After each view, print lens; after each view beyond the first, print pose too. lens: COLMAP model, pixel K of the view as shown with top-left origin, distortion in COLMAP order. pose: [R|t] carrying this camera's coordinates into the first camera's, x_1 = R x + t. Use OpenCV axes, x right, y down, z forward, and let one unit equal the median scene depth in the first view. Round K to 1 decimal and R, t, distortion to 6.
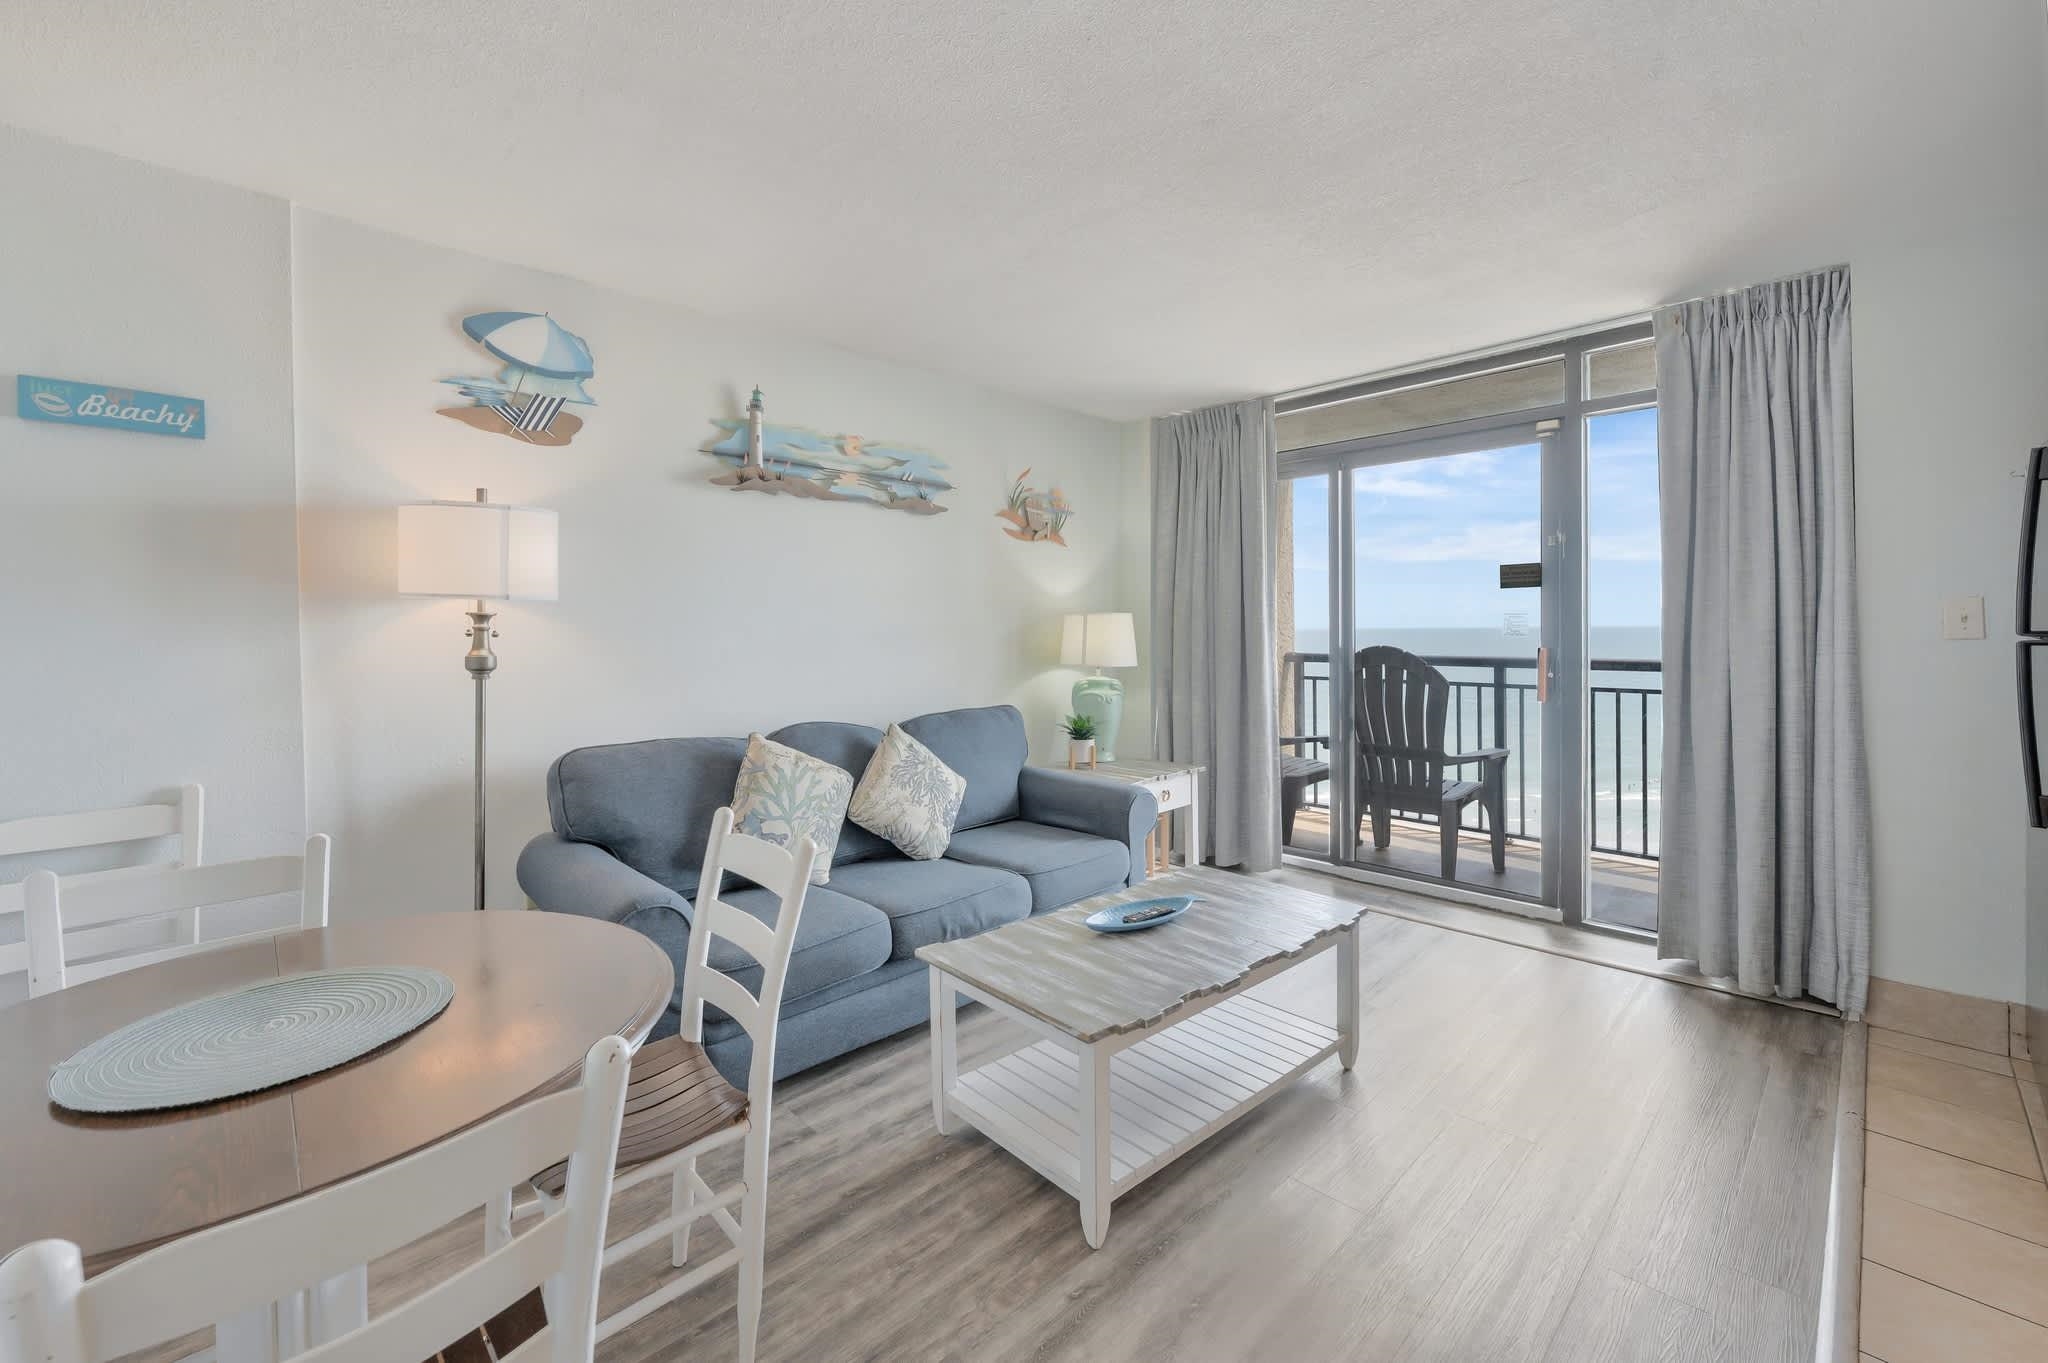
lens RADIAL K [[838.7, 0, 1029.7], [0, 838.7, 621.3], [0, 0, 1]] dist [-0.000245, 0.000052]
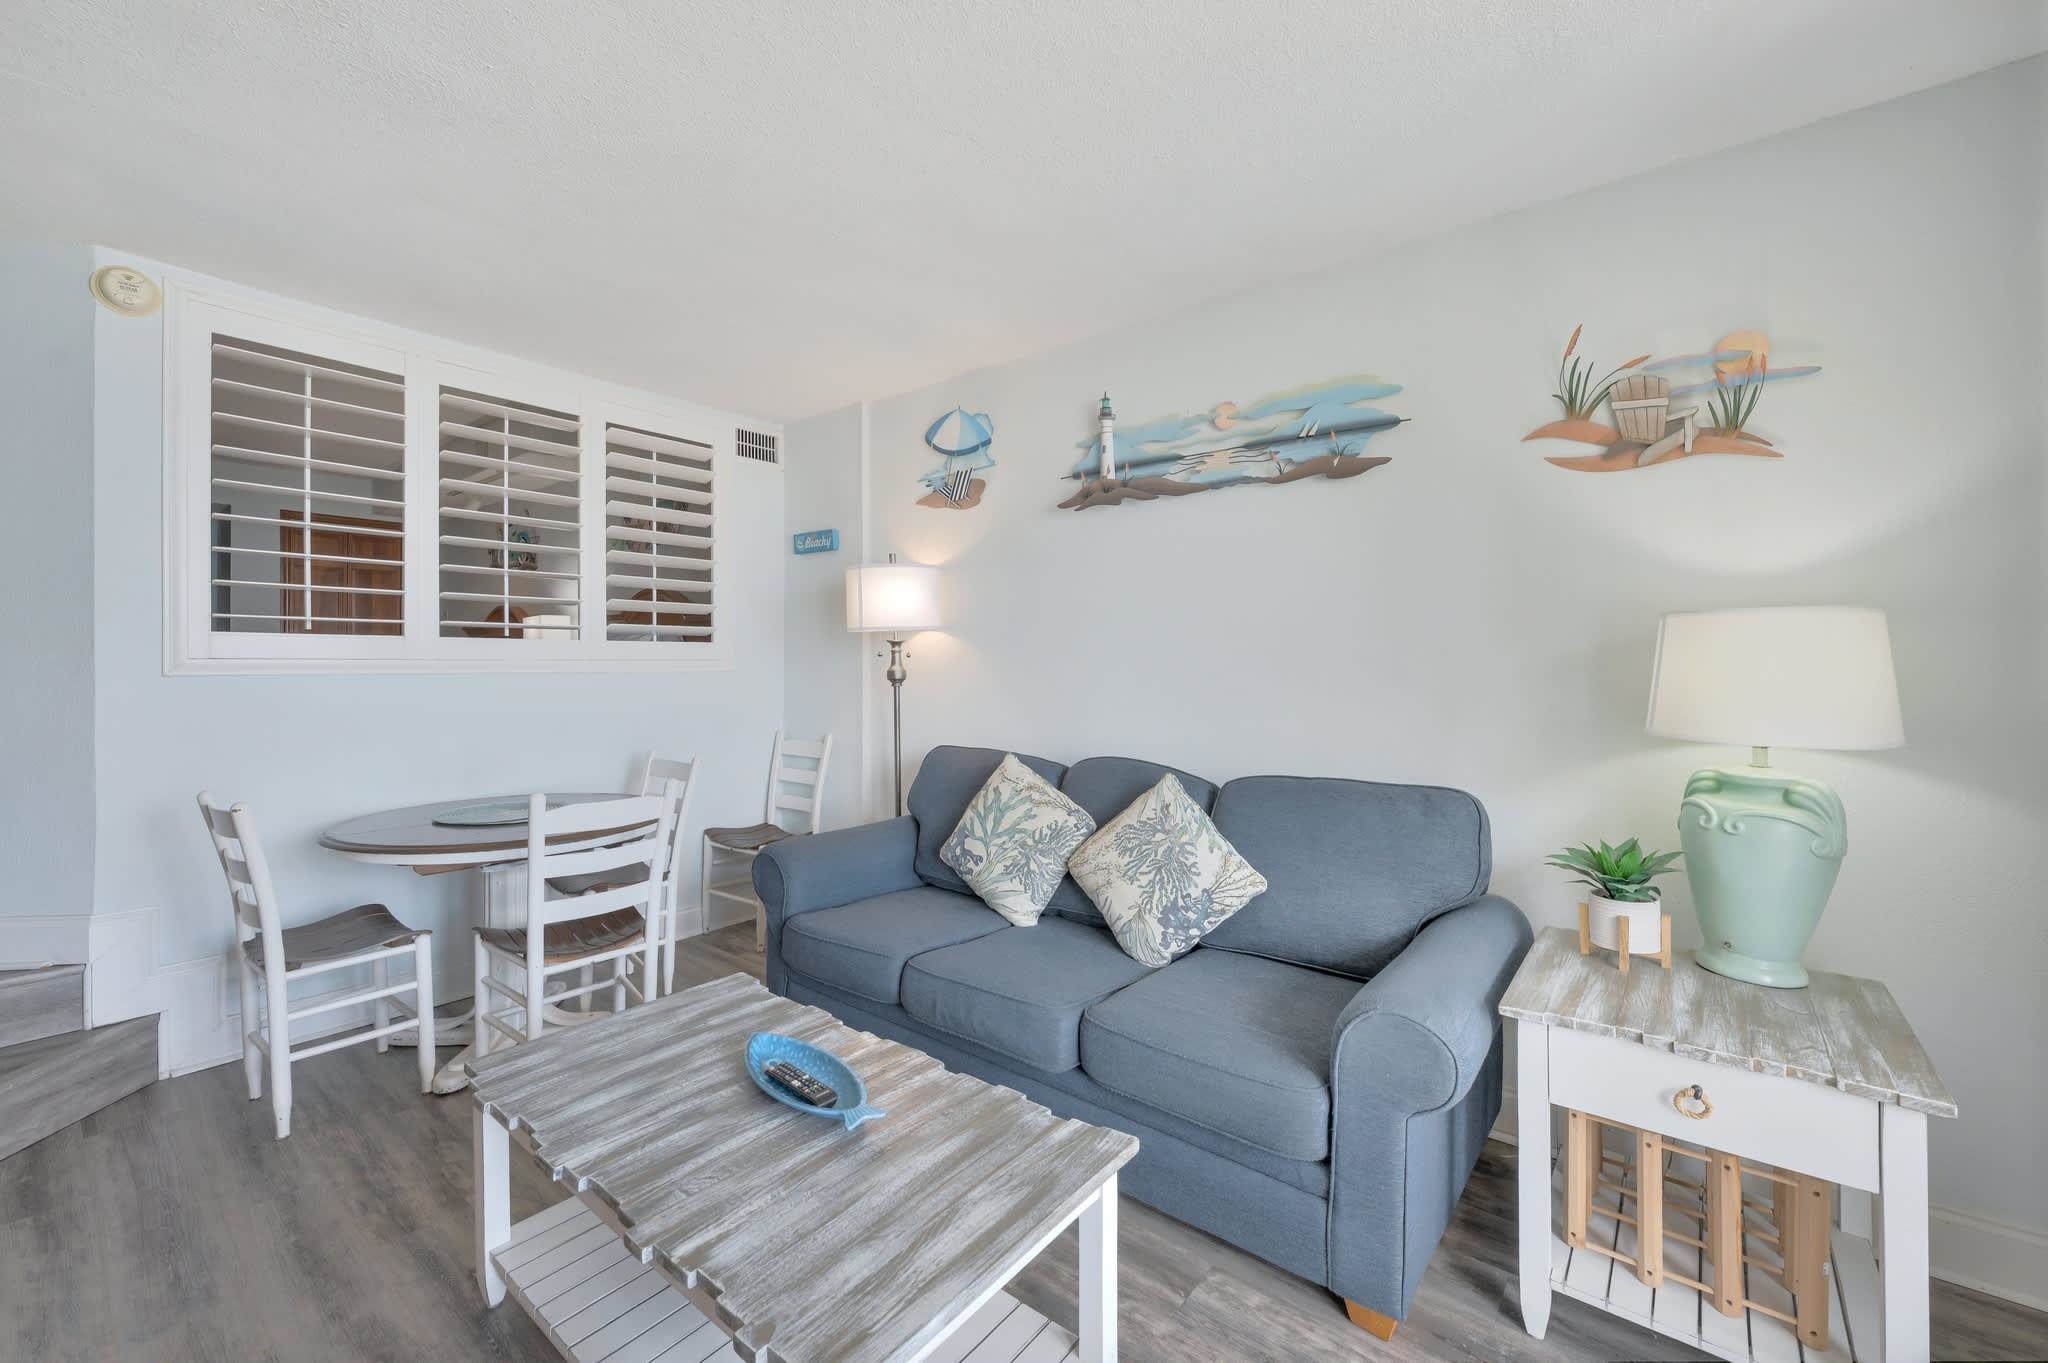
lens RADIAL K [[806.5, 0, 1027.7], [0, 806.5, 664.7], [0, 0, 1]] dist [0.000442, 0.000018]
pose [[0.119679, 0.008085, -0.992780, 0.589989], [0.003333, 0.999958, 0.008545, 0.016845], [0.992807, -0.004332, 0.119647, 0.840725]]
